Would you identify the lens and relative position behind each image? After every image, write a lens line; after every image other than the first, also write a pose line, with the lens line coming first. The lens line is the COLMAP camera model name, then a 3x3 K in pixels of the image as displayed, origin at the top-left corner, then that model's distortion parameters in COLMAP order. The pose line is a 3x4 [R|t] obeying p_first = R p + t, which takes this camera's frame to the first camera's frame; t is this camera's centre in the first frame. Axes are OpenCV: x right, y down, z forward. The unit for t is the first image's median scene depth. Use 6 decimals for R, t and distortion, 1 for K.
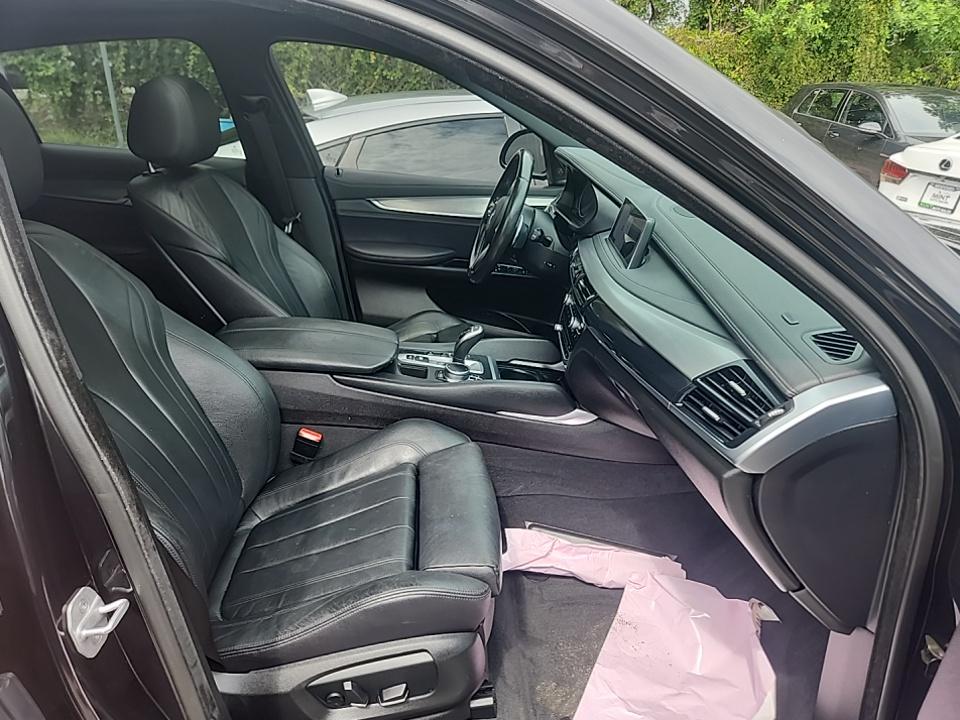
lens RADIAL K [[643.1, 0, 478.7], [0, 643.1, 358.0], [0, 0, 1]] dist [0.054802, -0.042937]
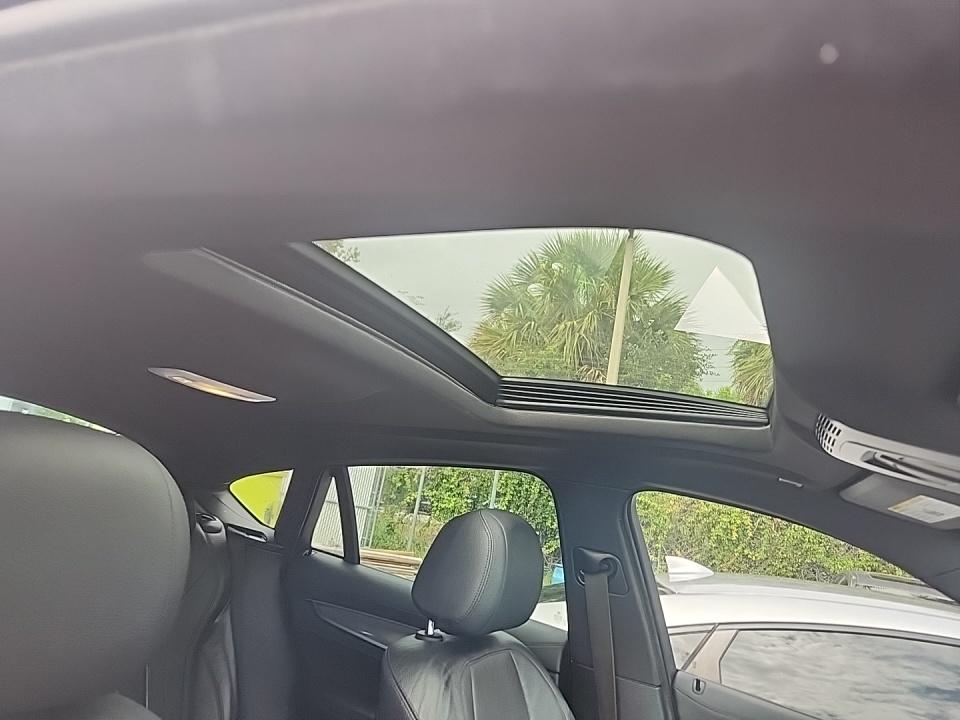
lens RADIAL K [[643.1, 0, 478.7], [0, 643.1, 358.0], [0, 0, 1]] dist [0.054802, -0.042937]
pose [[0.864977, 0.016042, -0.501554, -0.056276], [-0.329097, 0.772667, -0.542846, -0.075044], [0.378826, 0.634609, 0.673618, 0.180704]]
